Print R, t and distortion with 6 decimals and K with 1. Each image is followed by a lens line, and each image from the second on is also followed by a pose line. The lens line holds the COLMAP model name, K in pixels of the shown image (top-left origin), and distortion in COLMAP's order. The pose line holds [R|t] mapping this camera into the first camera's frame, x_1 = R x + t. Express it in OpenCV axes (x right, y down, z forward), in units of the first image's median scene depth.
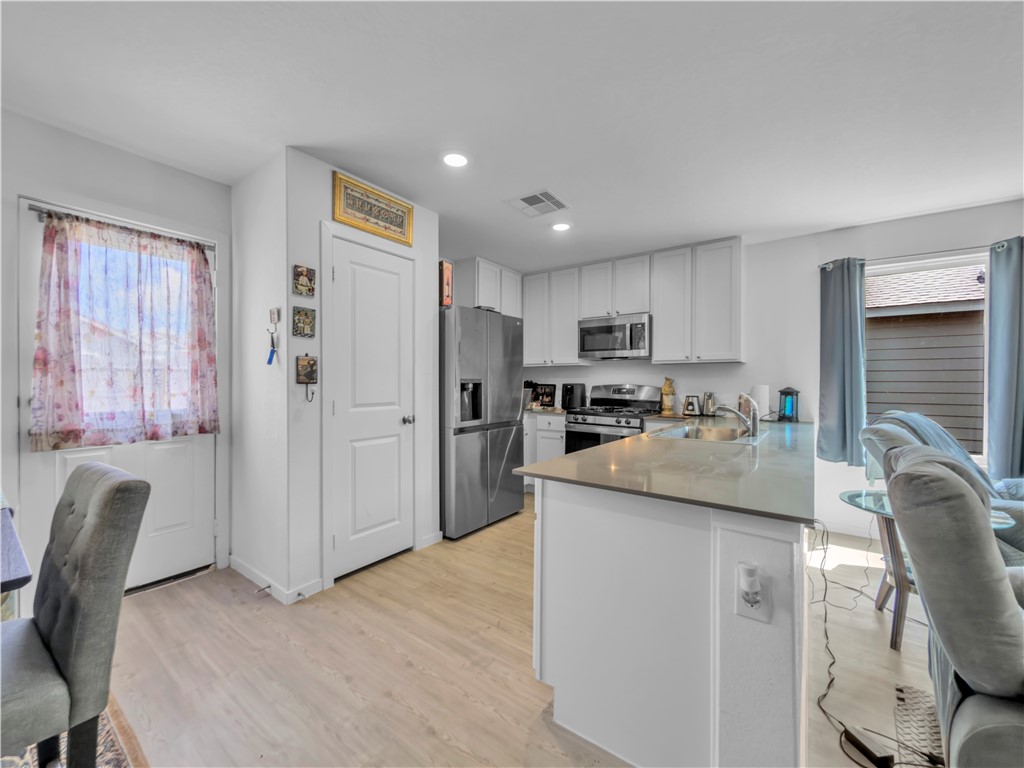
lens RADIAL K [[412.7, 0, 513.3], [0, 412.7, 383.8], [0, 0, 1]] dist [-0.000888, -0.000127]
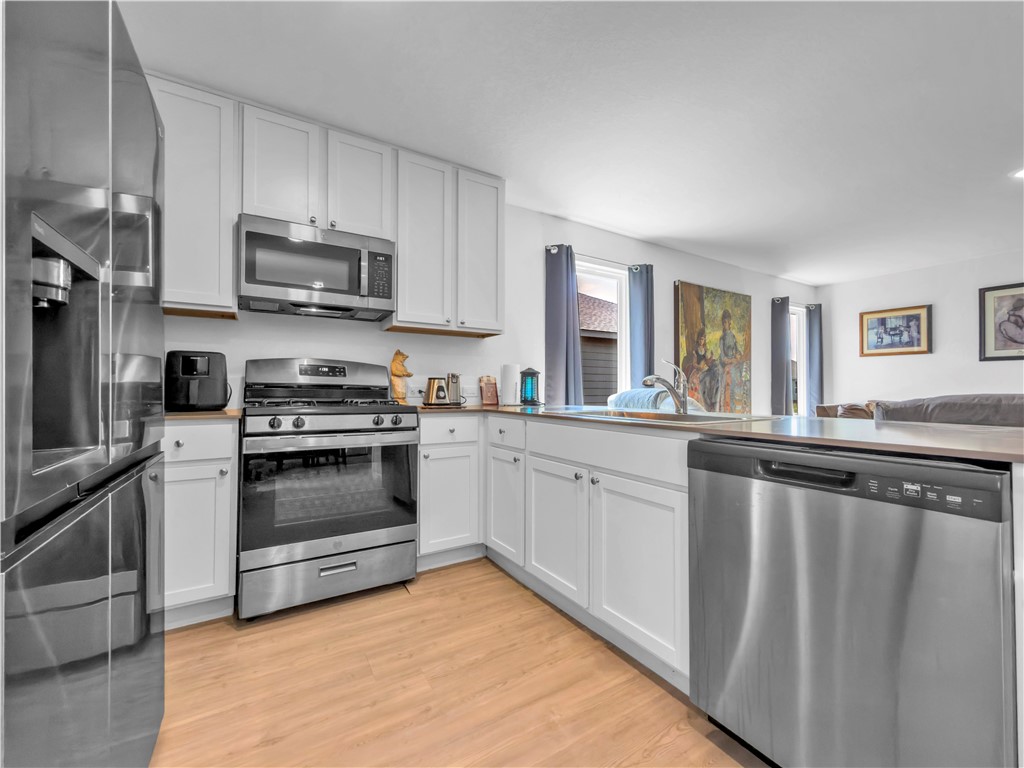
lens RADIAL K [[408.2, 0, 512.0], [0, 408.2, 384.0], [0, 0, 1]] dist [0.002845, 0.000493]
pose [[0.384451, 0.009854, 0.923093, -0.218596], [0.001734, 0.999934, -0.011396, 0.063494], [-0.923144, 0.005982, 0.384409, 0.807990]]
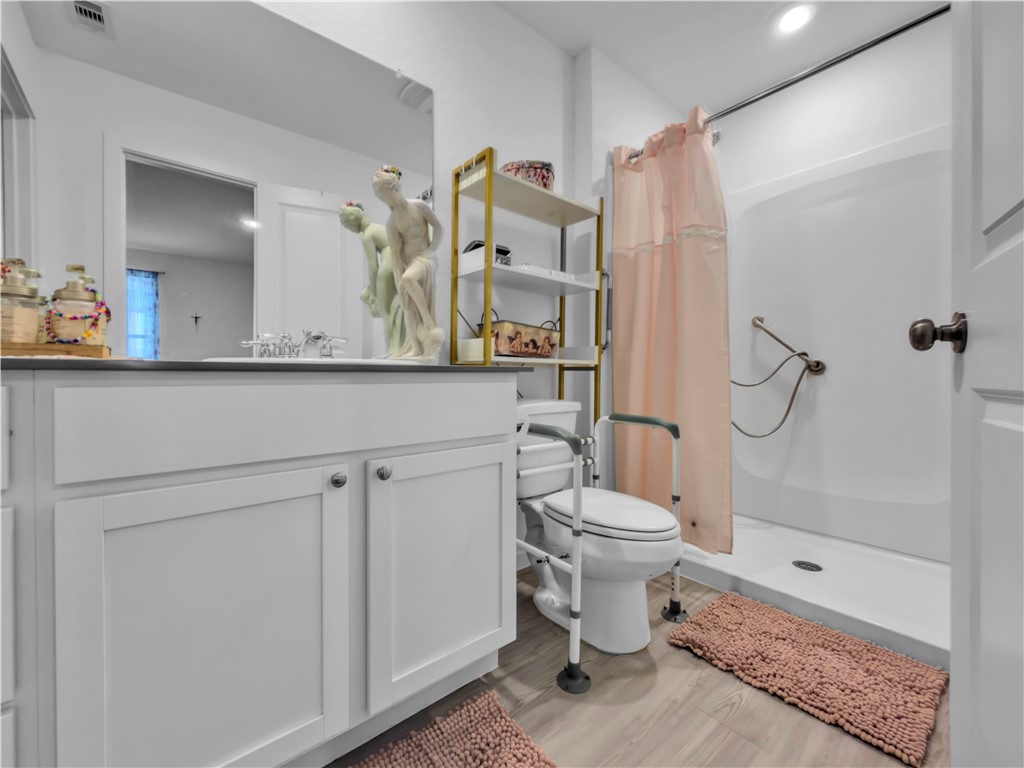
lens RADIAL K [[427.7, 0, 511.7], [0, 427.7, 379.0], [0, 0, 1]] dist [-0.000208, -0.000026]
pose [[-0.970123, -0.001248, 0.242611, 0.141405], [0.001018, 0.999957, 0.009211, 0.109987], [-0.242612, 0.009183, -0.970080, 1.188005]]
